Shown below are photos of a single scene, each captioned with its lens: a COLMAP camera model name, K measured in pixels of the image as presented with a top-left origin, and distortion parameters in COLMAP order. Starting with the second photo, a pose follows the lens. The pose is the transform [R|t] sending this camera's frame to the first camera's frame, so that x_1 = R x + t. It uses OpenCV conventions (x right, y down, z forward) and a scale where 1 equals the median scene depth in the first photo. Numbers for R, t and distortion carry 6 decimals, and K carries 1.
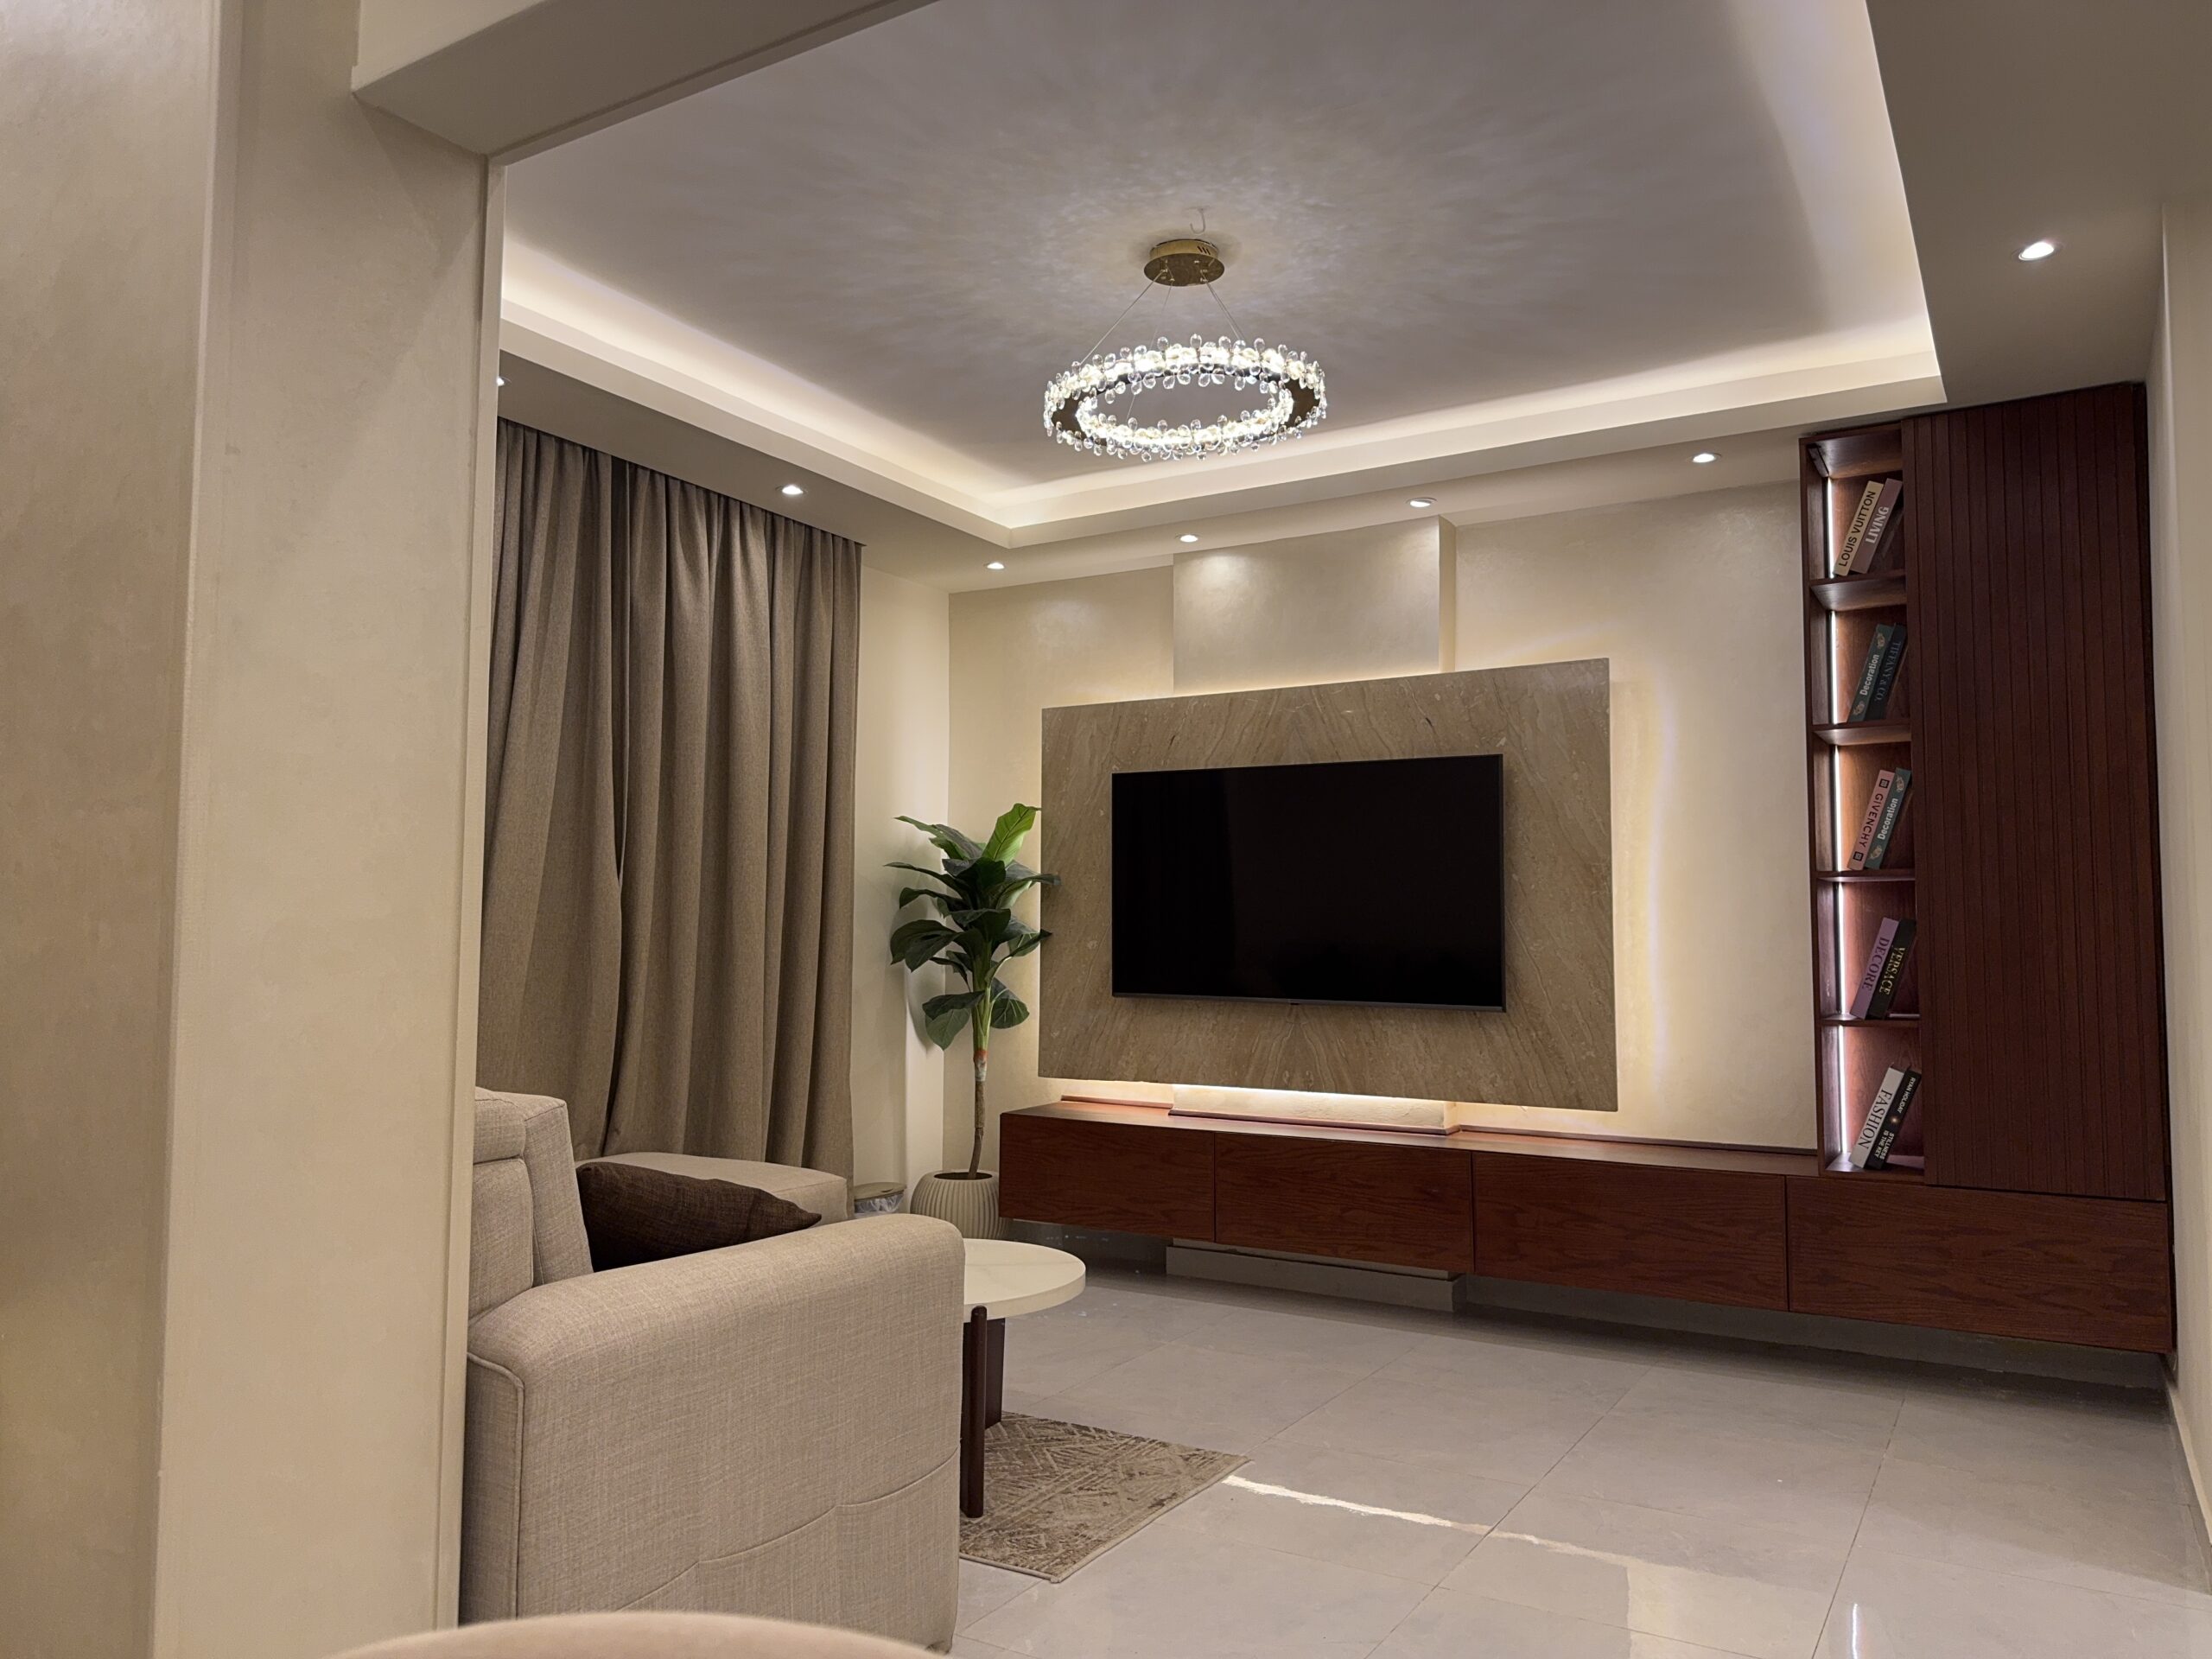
lens RADIAL K [[1554.3, 0, 1088.7], [0, 1554.3, 833.1], [0, 0, 1]] dist [0.047514, -0.056947]
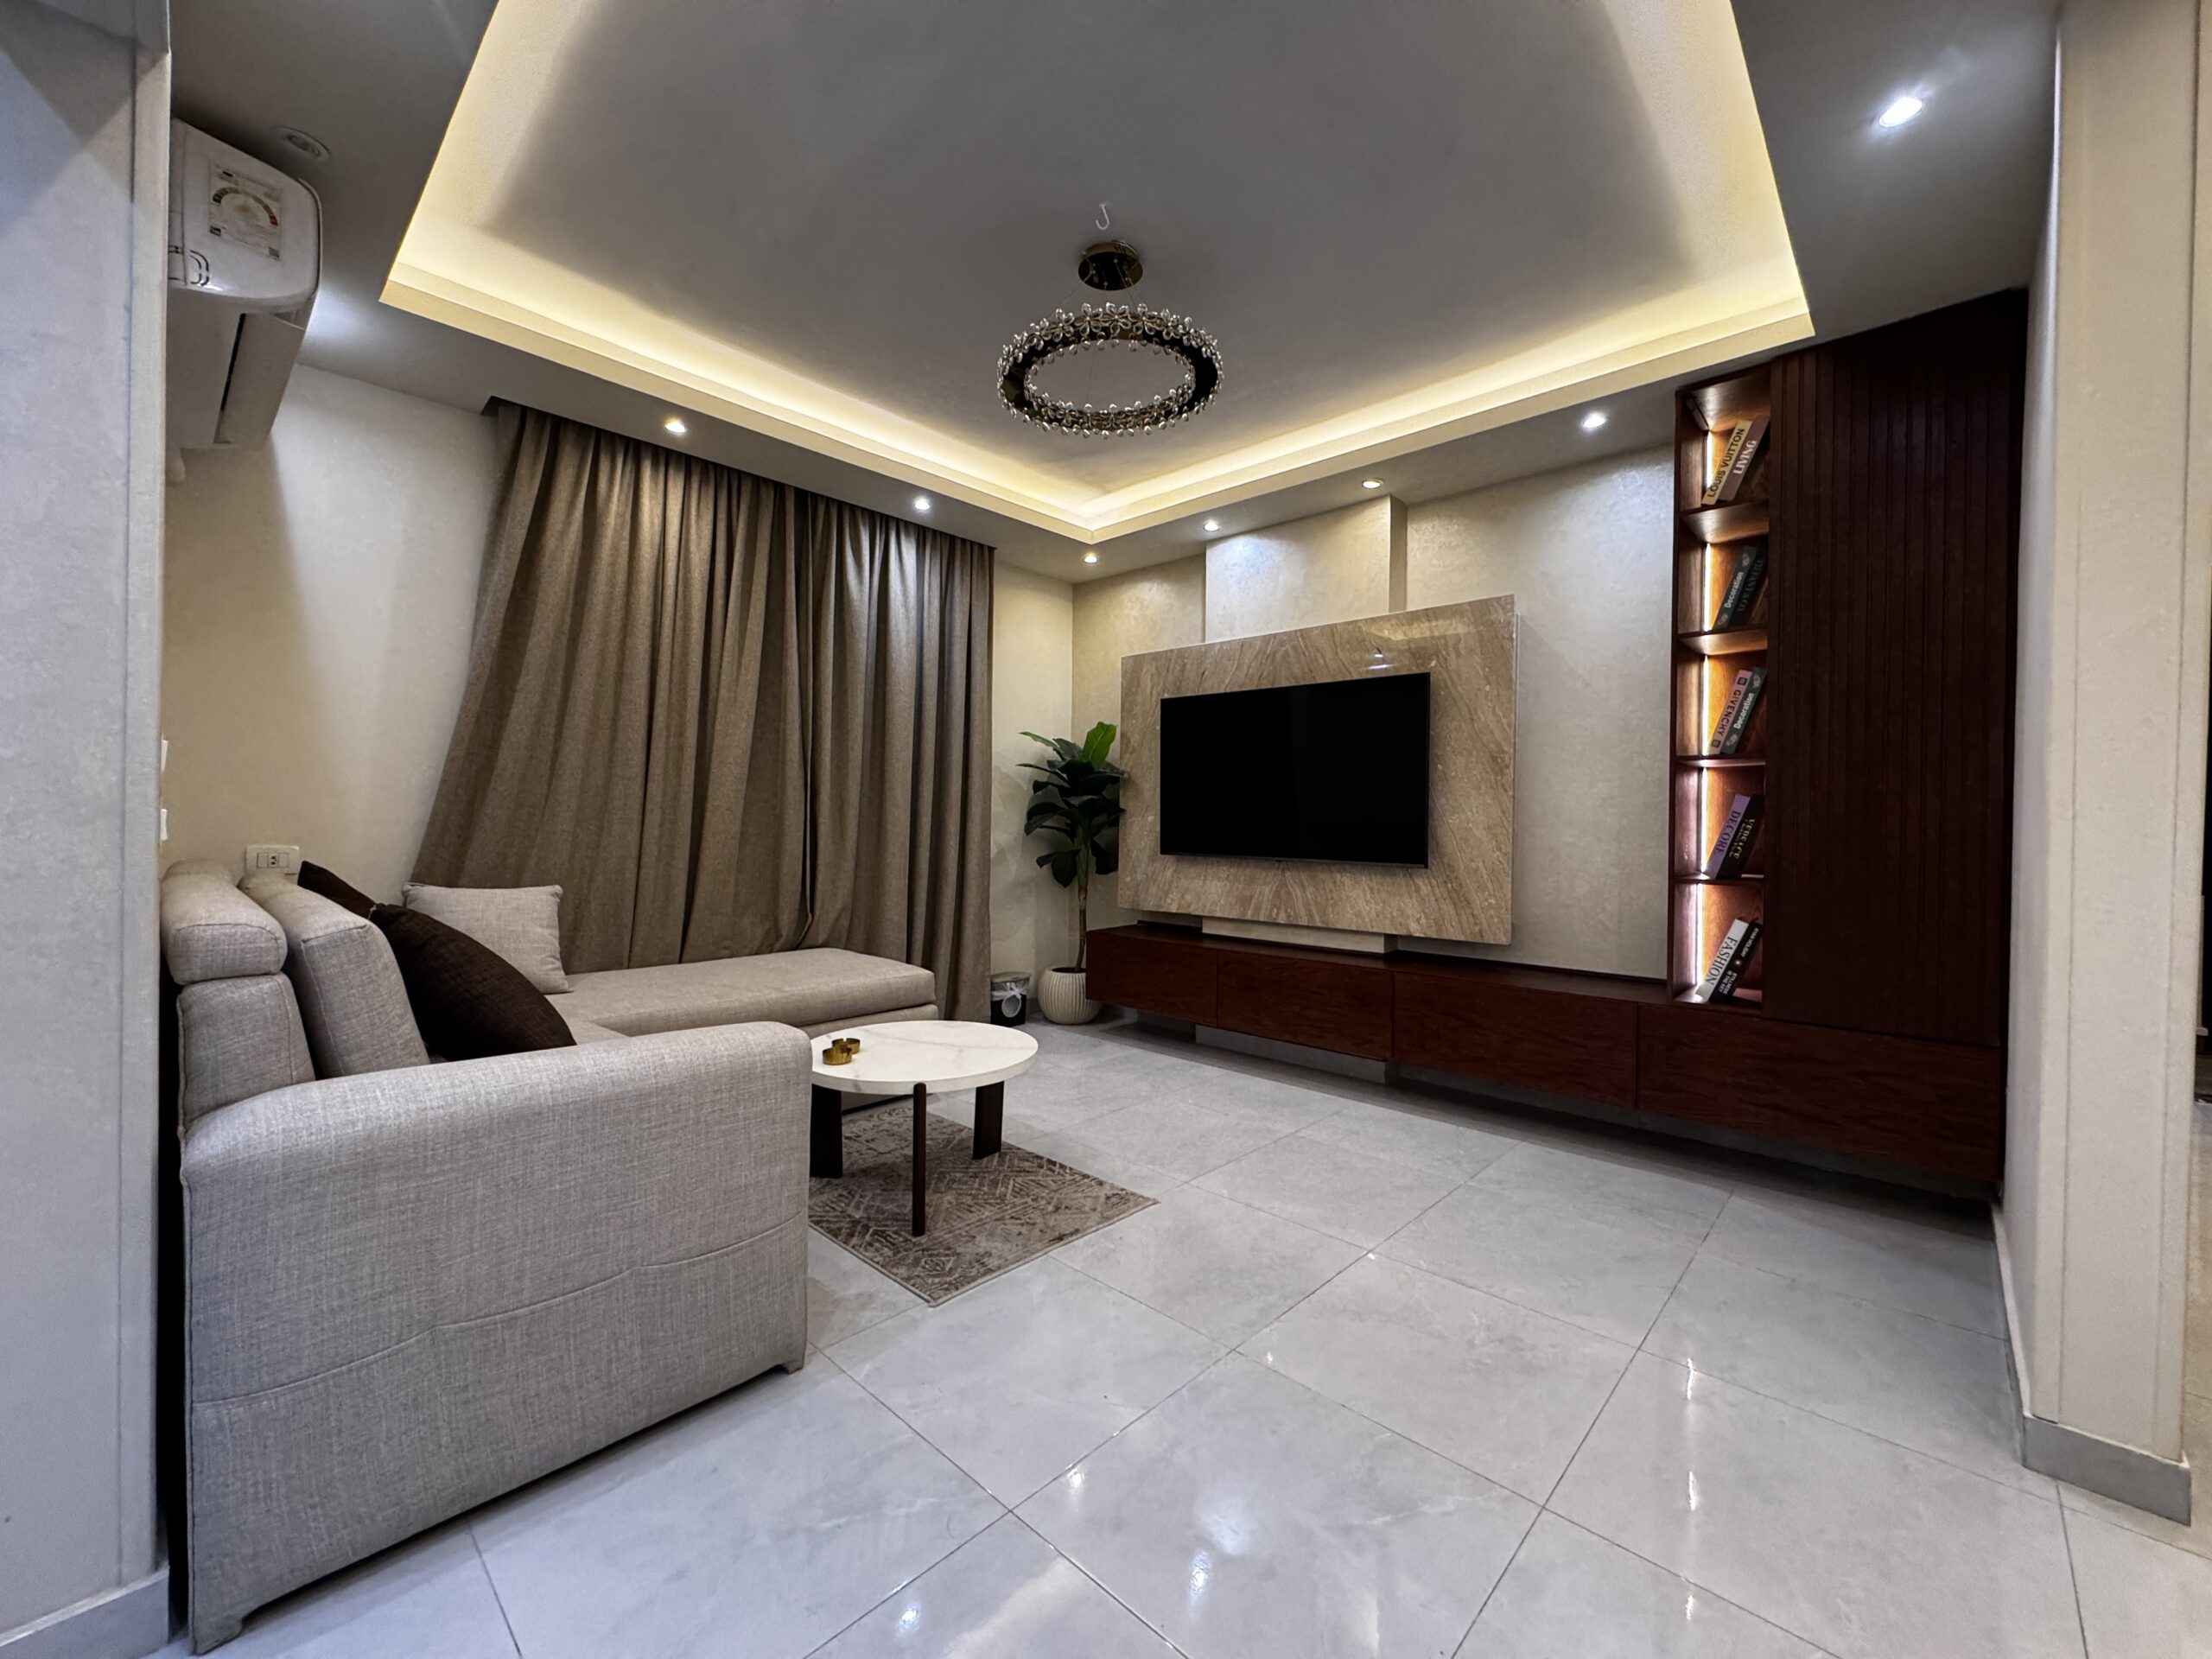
lens RADIAL K [[885.2, 0, 1100.7], [0, 885.2, 824.3], [0, 0, 1]] dist [-0.003366, 0.001125]
pose [[0.977467, 0.007220, -0.210966, 0.163287], [0.007353, 0.997644, 0.068214, 0.025218], [0.210961, -0.068228, 0.975110, 0.222818]]
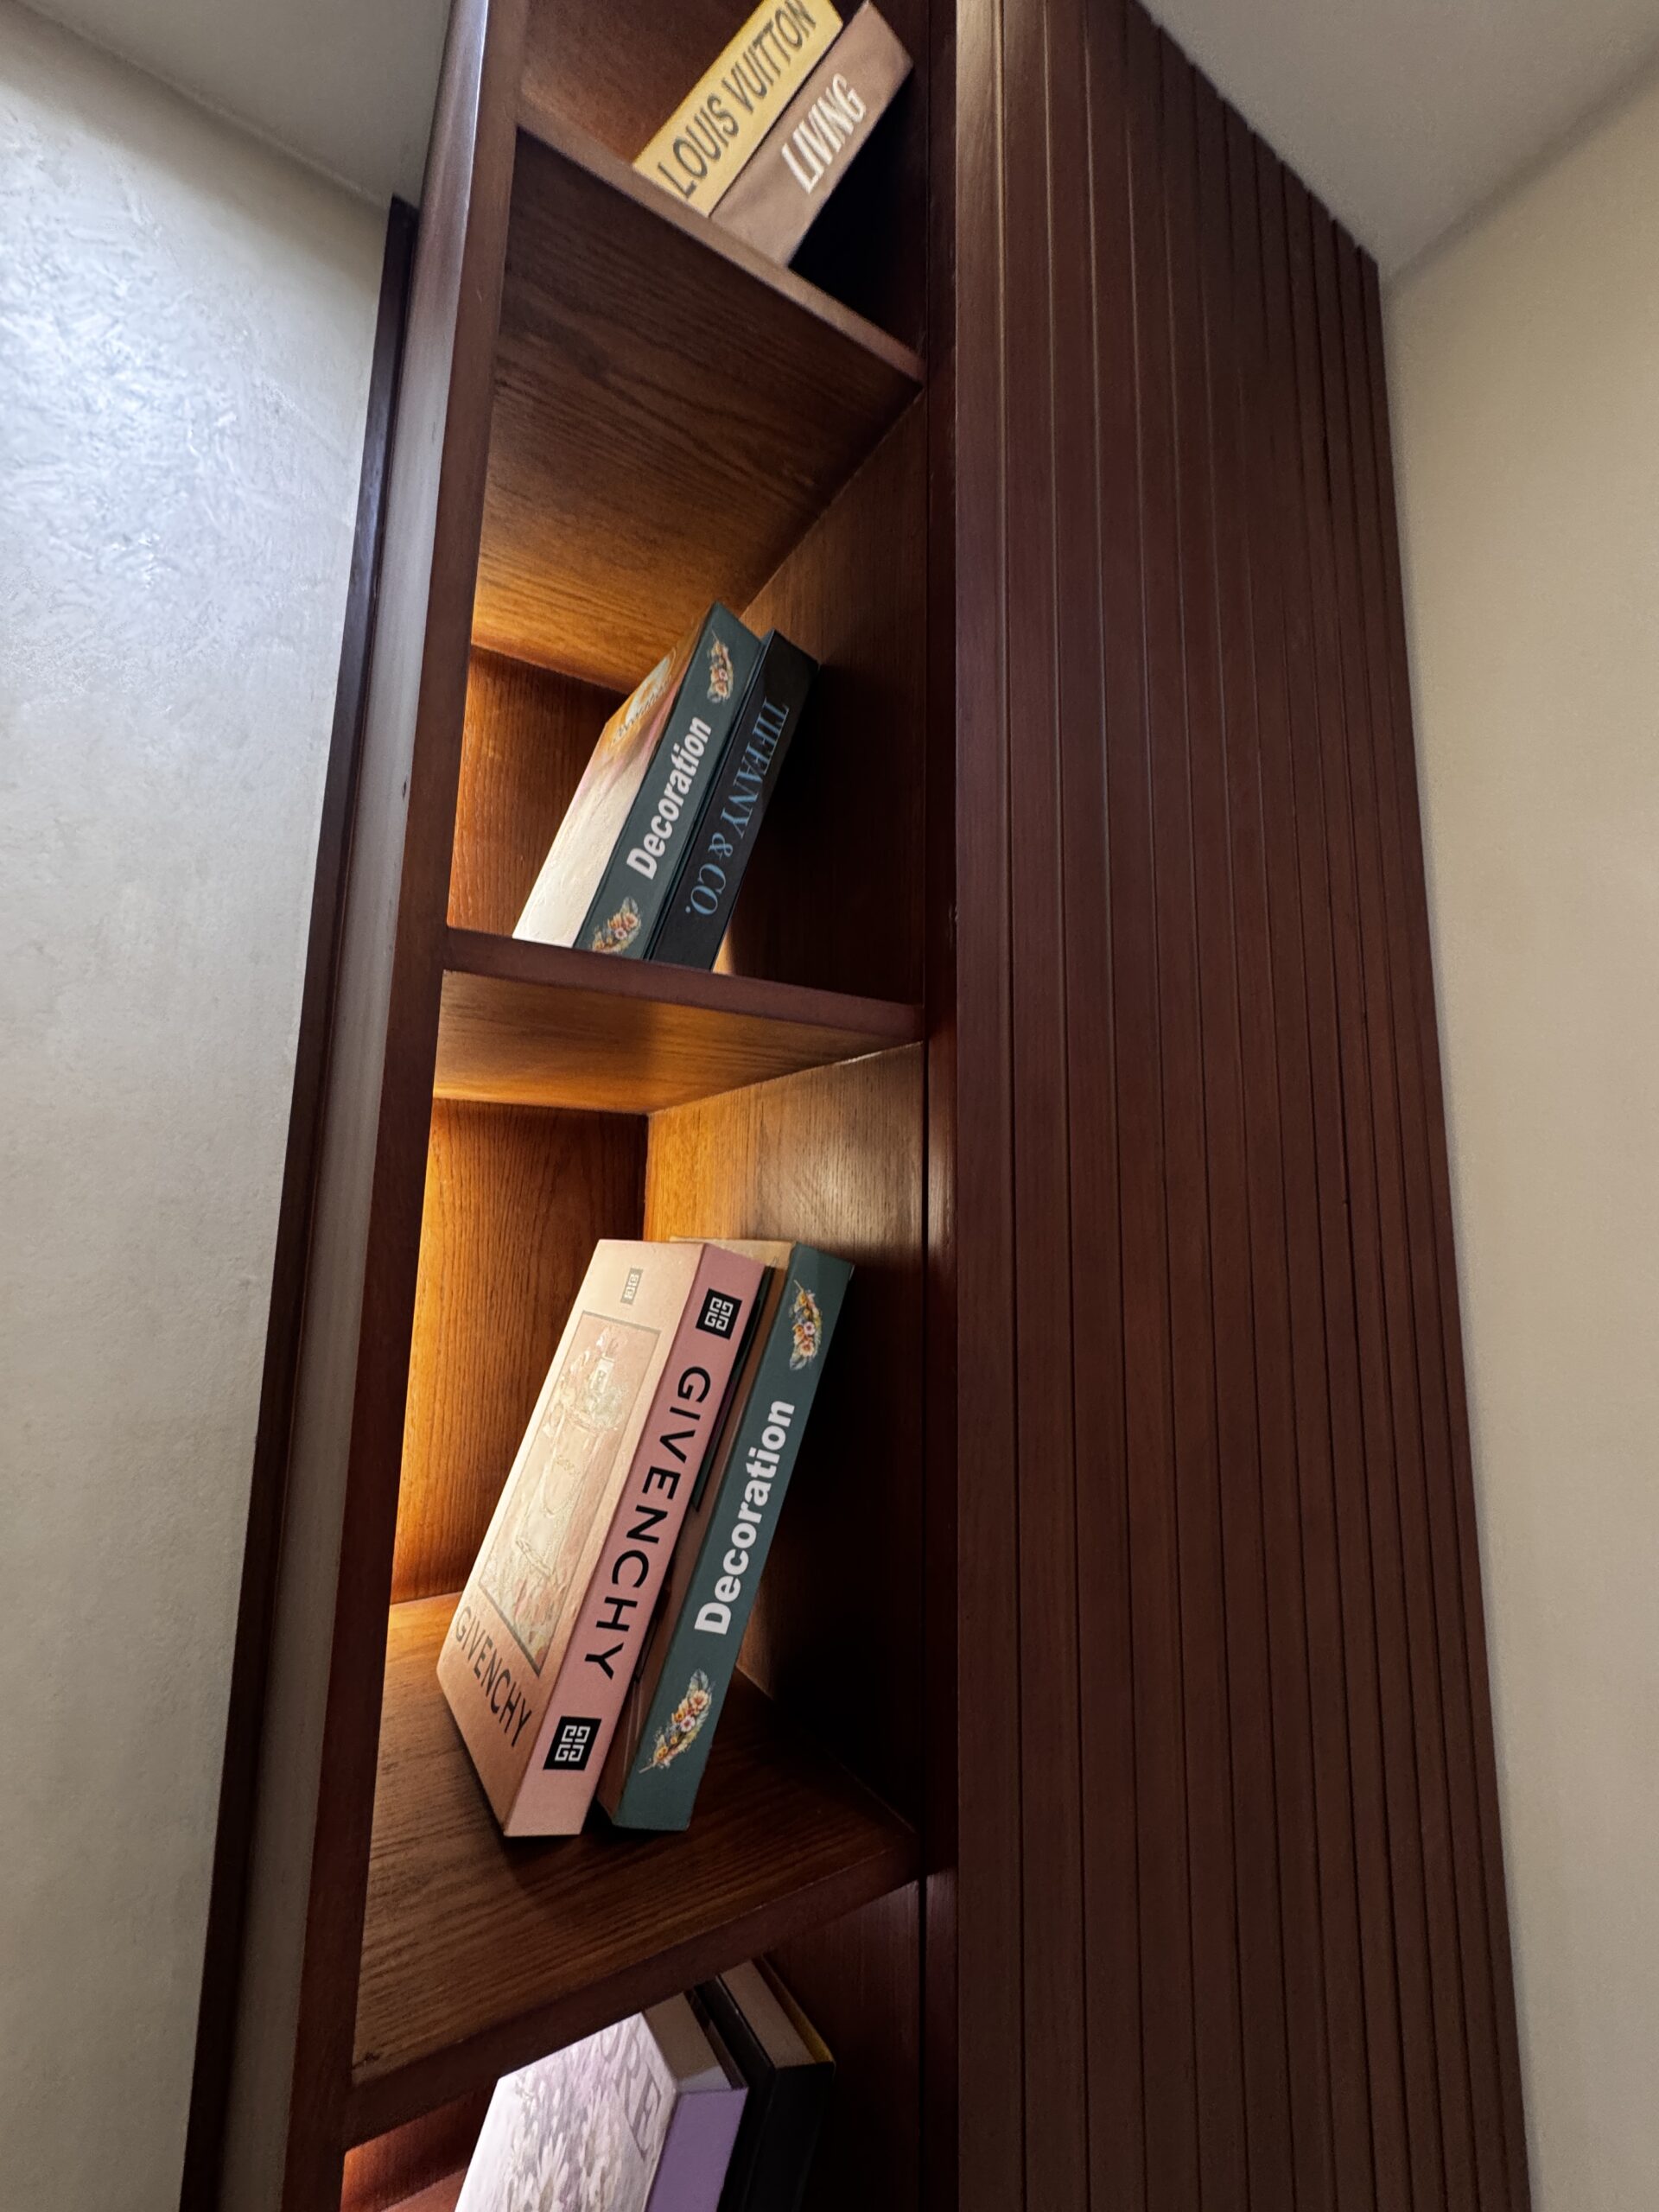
lens RADIAL K [[885.2, 0, 830.5], [0, 885.2, 1098.3], [0, 0, 1]] dist [-0.003366, 0.001125]
pose [[0.434919, 0.136402, 0.890079, 0.381736], [-0.076028, 0.990493, -0.114641, -0.043744], [-0.897254, -0.017811, 0.441155, 0.874677]]
